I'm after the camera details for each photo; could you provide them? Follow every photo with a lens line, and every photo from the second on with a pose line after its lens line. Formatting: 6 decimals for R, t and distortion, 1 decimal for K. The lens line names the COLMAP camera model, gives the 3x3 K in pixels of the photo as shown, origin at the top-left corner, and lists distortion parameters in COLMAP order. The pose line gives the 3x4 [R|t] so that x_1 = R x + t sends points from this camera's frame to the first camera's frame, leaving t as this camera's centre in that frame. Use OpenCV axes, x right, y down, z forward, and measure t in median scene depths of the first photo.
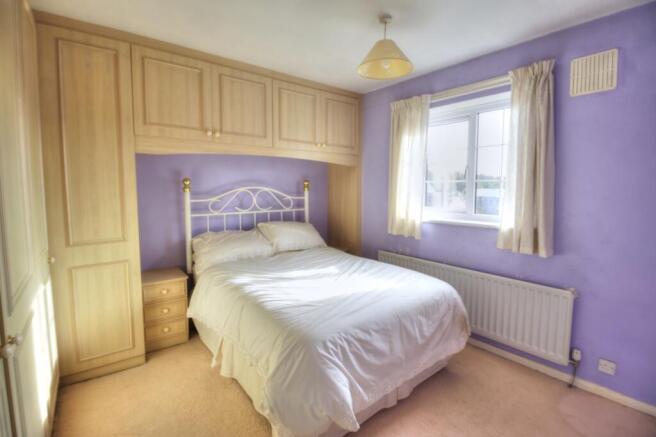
lens RADIAL K [[295.8, 0, 337.1], [0, 295.8, 207.0], [0, 0, 1]] dist [-0.000932, -0.011669]
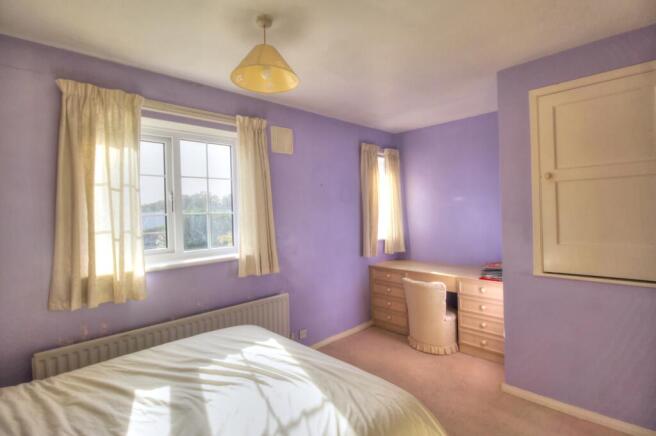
lens RADIAL K [[295.8, 0, 337.1], [0, 295.8, 206.5], [0, 0, 1]] dist [-0.000932, -0.011669]
pose [[-0.037055, 0.026707, 0.998956, -0.501912], [0.106004, 0.994108, -0.022646, -0.047234], [-0.993675, 0.105055, -0.039668, 0.659596]]
